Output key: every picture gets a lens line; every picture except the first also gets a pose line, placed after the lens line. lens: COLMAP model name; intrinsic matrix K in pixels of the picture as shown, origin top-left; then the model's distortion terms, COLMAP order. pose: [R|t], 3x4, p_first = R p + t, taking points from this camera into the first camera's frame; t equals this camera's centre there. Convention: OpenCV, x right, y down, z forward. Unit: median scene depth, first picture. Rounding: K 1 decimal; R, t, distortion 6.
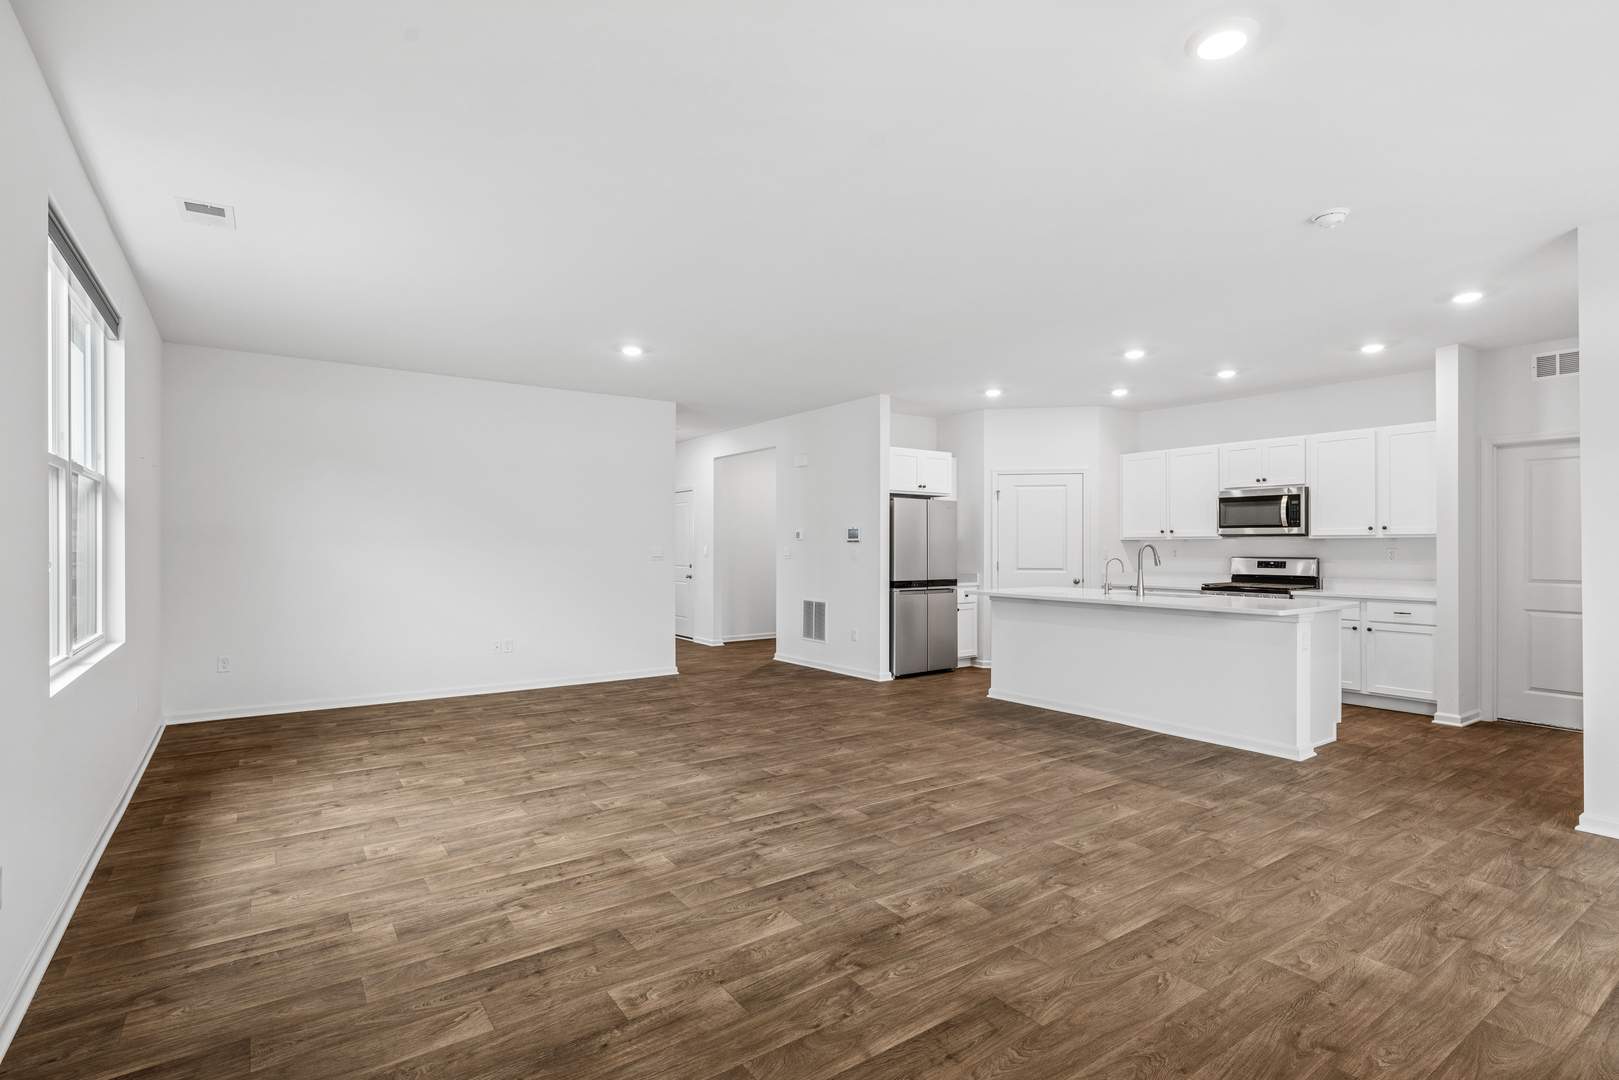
lens RADIAL K [[779.8, 0, 809.5], [0, 779.8, 540.0], [0, 0, 1]] dist [-0.000793, -0.000088]
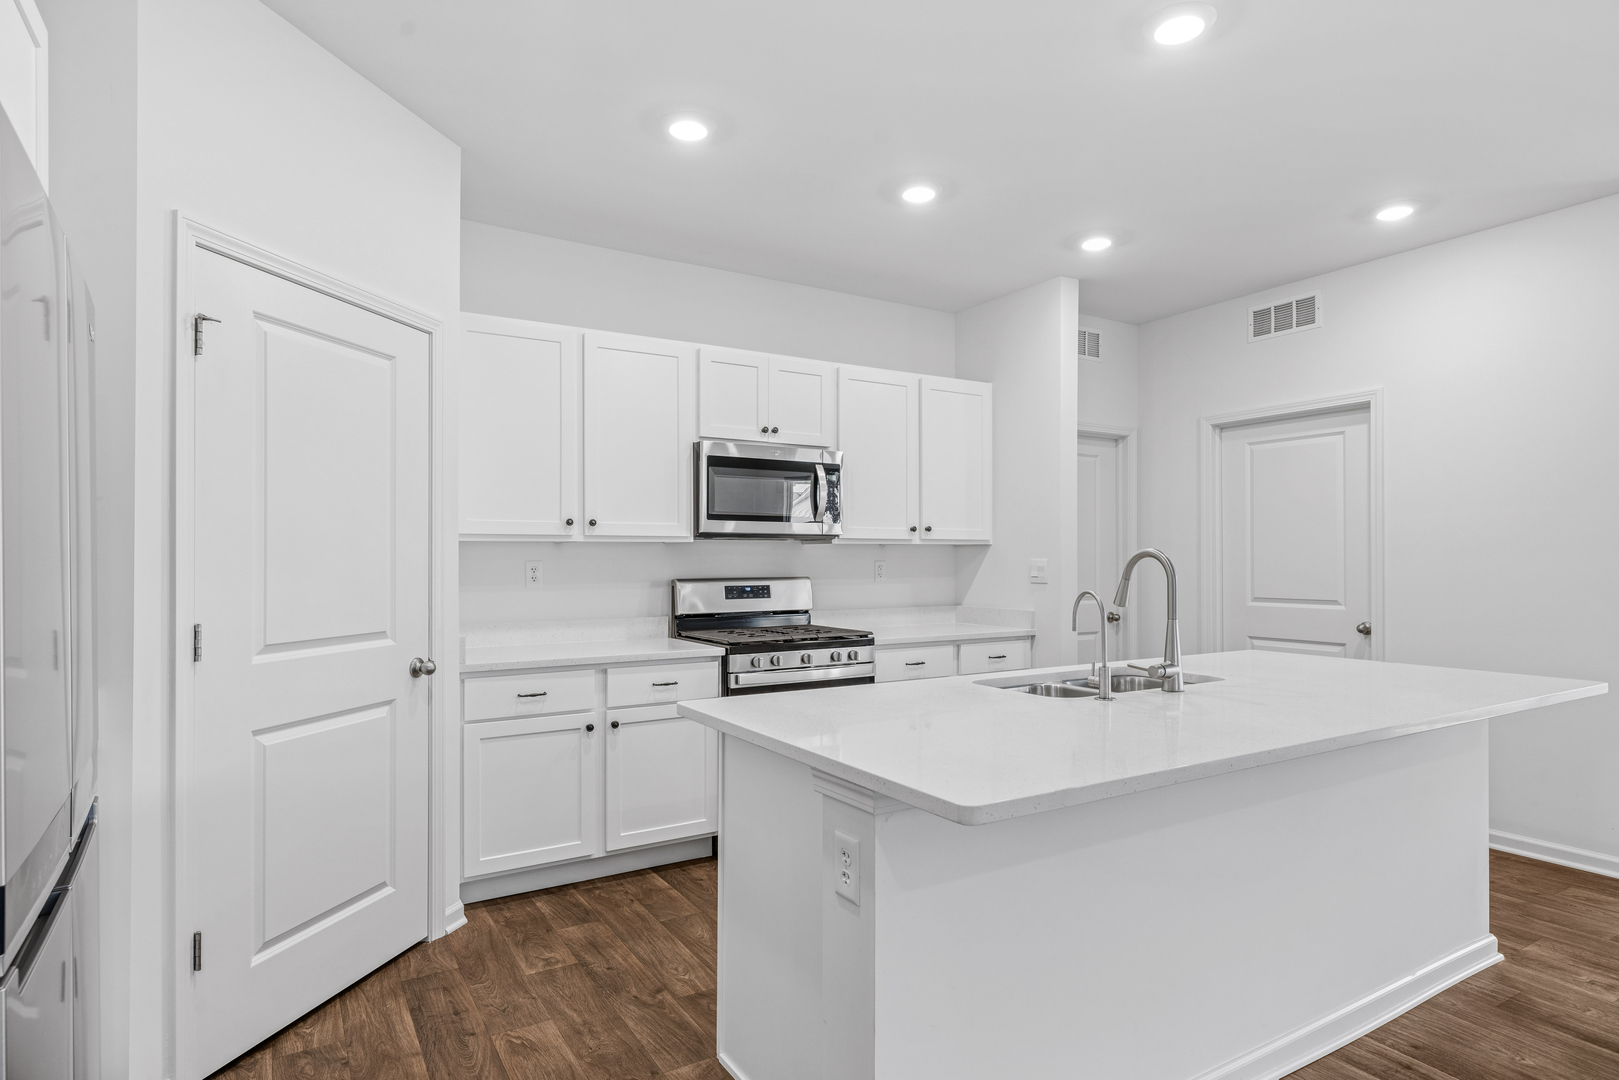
lens RADIAL K [[888.2, 0, 806.3], [0, 888.2, 552.1], [0, 0, 1]] dist [0.013030, 0.000236]
pose [[0.058311, 0.004591, 0.998288, -0.009708], [-0.008913, 0.999952, -0.004078, 0.006214], [-0.998259, -0.008660, 0.058349, 0.886020]]
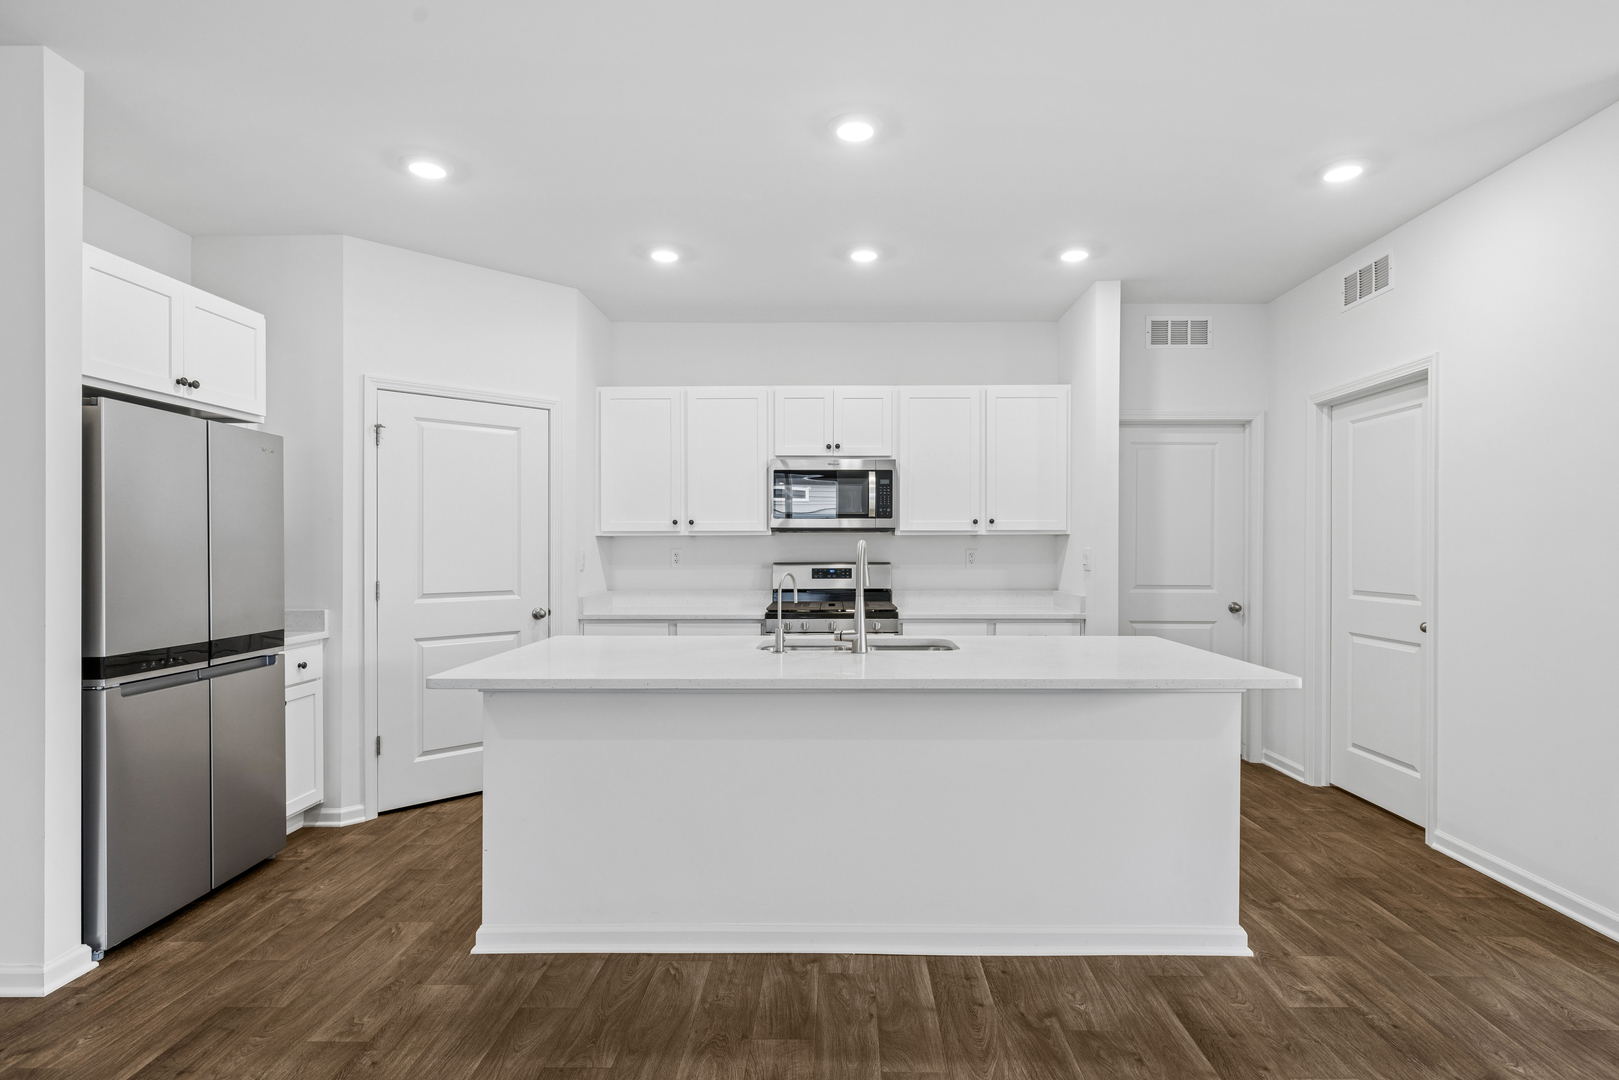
lens RADIAL K [[825.2, 0, 820.3], [0, 825.2, 544.2], [0, 0, 1]] dist [0.004945, 0.001365]
pose [[0.583159, -0.001176, 0.812357, 0.003024], [-0.005703, 0.999968, 0.005542, 0.002088], [-0.812338, -0.007864, 0.583134, 0.564359]]
